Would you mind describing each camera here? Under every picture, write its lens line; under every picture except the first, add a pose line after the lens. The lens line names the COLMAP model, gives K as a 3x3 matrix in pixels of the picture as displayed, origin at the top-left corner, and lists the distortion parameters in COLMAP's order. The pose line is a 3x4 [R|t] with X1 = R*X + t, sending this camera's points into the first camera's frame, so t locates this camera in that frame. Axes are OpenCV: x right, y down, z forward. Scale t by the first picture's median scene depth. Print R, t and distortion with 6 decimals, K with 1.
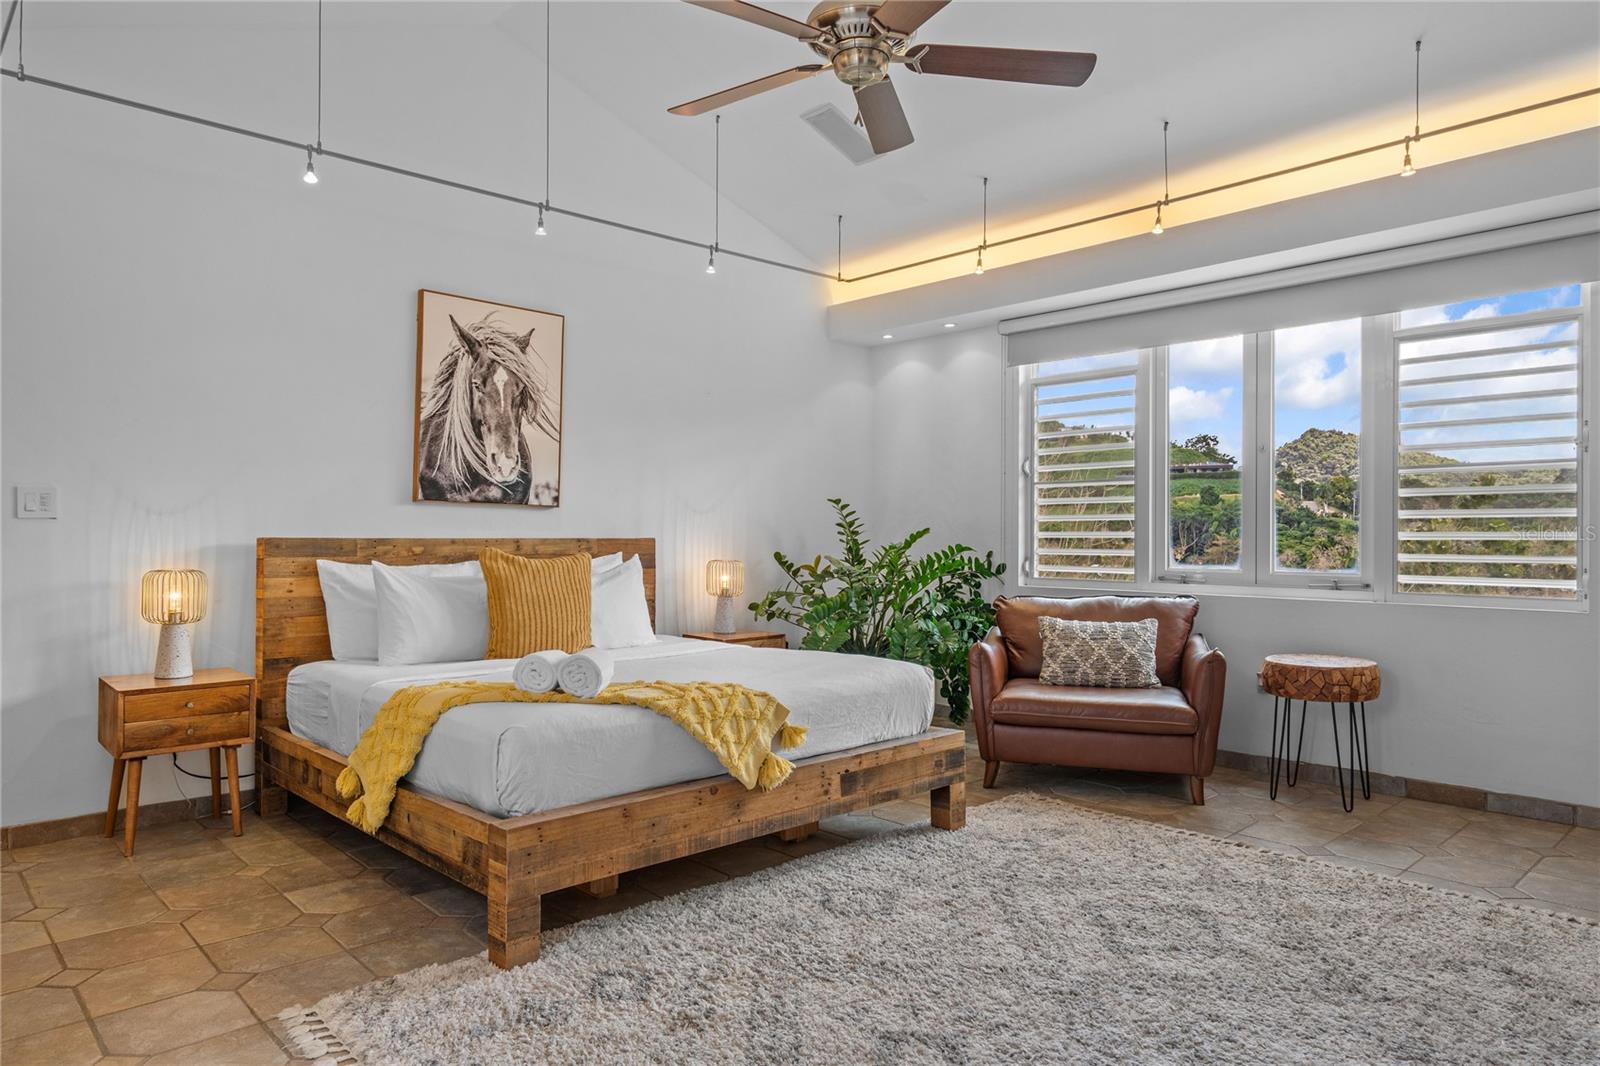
lens RADIAL K [[988.3, 0, 788.4], [0, 988.3, 532.7], [0, 0, 1]] dist [0.001712, 0.002927]
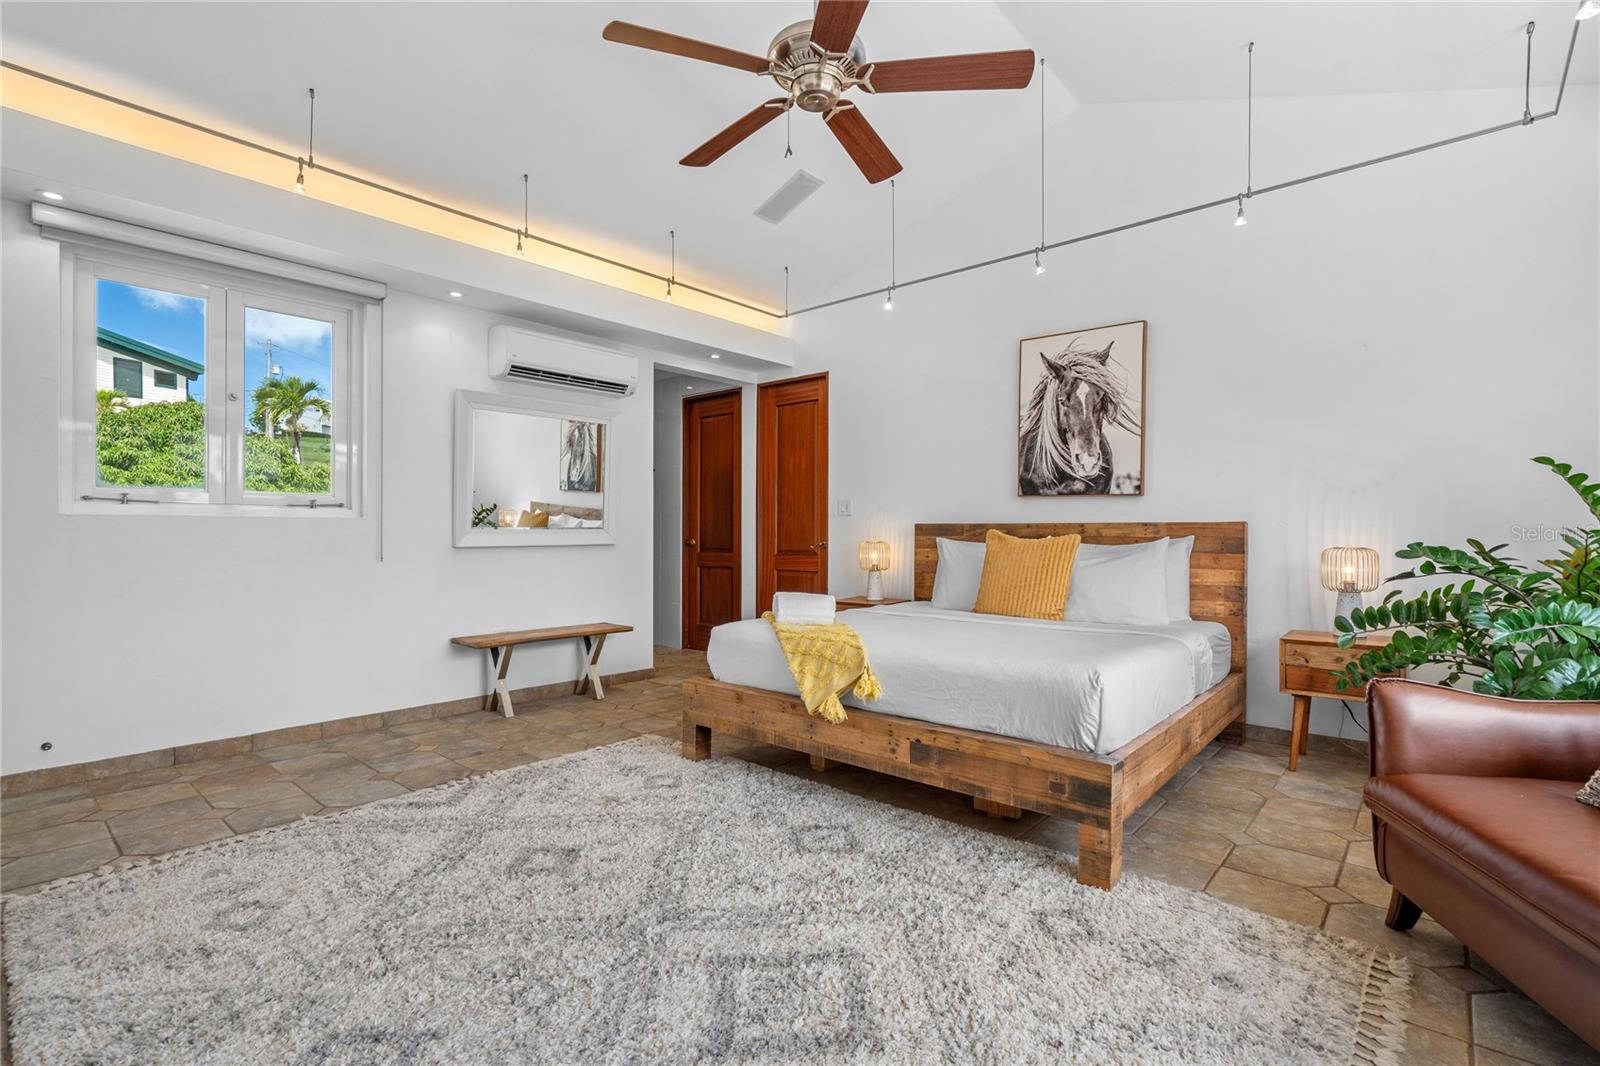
lens RADIAL K [[725.4, 0, 797.5], [0, 725.4, 531.7], [0, 0, 1]] dist [-0.001425, 0.000325]
pose [[0.123513, -0.003333, -0.992337, 0.555170], [0.002103, 0.999993, -0.003097, 0.018187], [0.992341, -0.001704, 0.123519, 0.549211]]
